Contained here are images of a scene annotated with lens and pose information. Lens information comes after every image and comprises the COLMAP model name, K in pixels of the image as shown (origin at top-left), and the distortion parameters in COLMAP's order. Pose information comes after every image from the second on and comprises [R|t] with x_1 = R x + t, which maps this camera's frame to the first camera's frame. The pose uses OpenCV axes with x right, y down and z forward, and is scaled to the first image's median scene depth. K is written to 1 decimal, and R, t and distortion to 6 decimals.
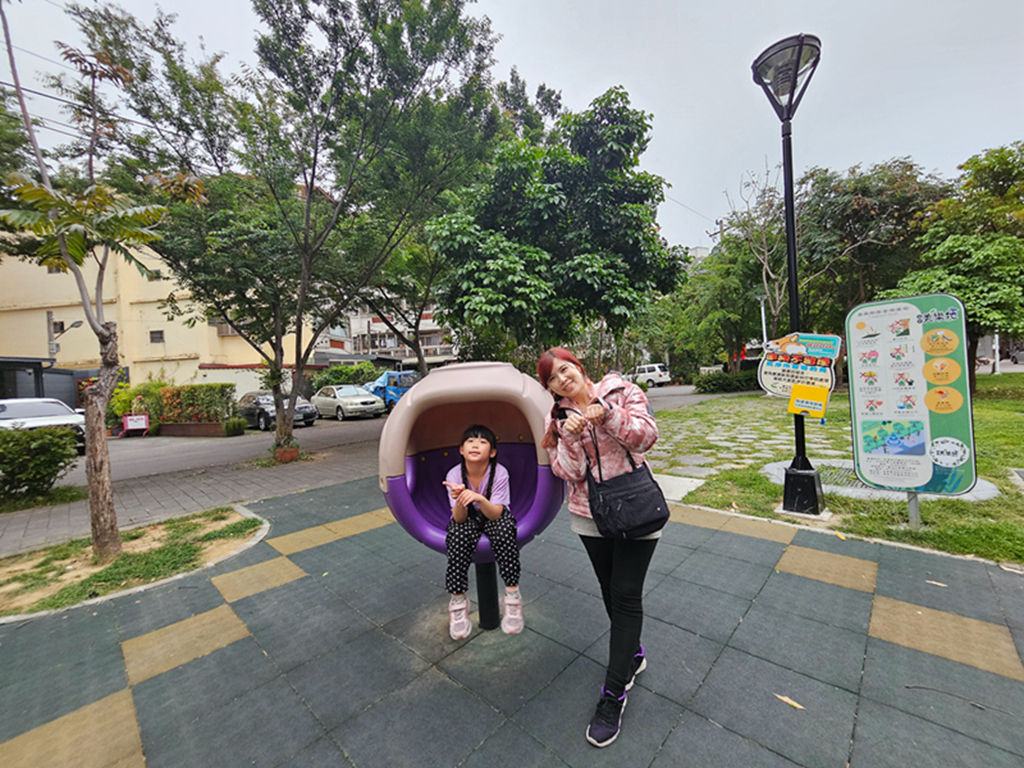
lens RADIAL K [[419.1, 0, 513.4], [0, 419.1, 385.3], [0, 0, 1]] dist [-0.001347, -0.000586]
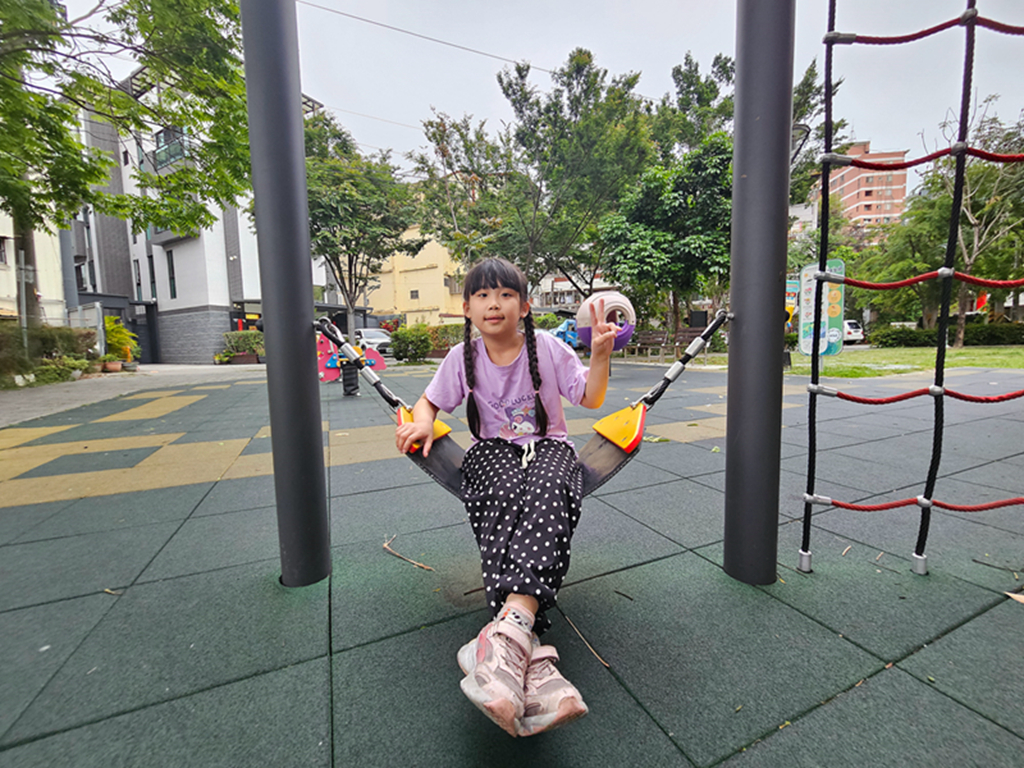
lens RADIAL K [[419.1, 0, 511.2], [0, 419.1, 385.3], [0, 0, 1]] dist [-0.001347, -0.000586]
pose [[0.916145, 0.074198, -0.393920, 0.149069], [-0.036348, 0.994048, 0.102701, 0.095278], [0.399196, -0.079771, 0.913389, -0.608664]]
